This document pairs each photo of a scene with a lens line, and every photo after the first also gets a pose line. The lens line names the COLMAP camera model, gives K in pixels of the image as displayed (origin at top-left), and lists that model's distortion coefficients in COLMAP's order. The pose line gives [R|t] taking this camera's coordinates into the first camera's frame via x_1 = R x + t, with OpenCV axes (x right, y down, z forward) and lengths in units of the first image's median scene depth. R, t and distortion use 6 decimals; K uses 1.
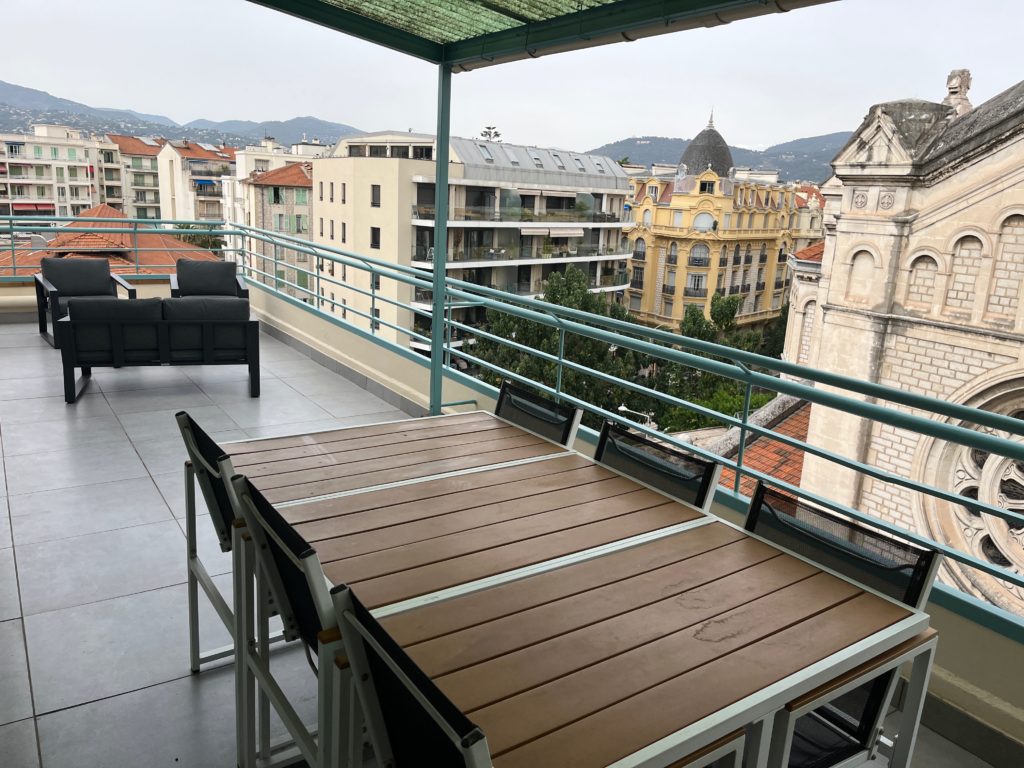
lens RADIAL K [[782.2, 0, 512.0], [0, 782.2, 384.0], [0, 0, 1]] dist [0.002021, 0.001380]
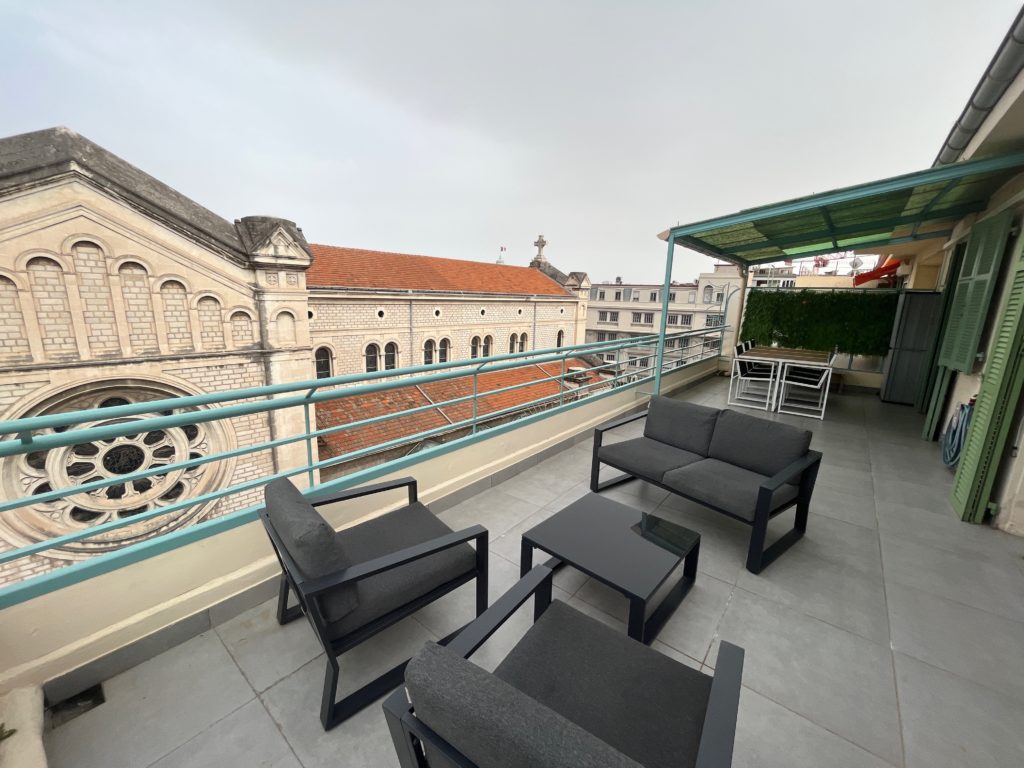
lens RADIAL K [[413.1, 0, 512.0], [0, 413.1, 384.0], [0, 0, 1]] dist [0.000014, -0.000178]
pose [[-0.272032, -0.265398, 0.924966, -0.233812], [0.188413, 0.927921, 0.321658, -0.104070], [-0.943663, 0.261777, -0.202420, 0.372226]]
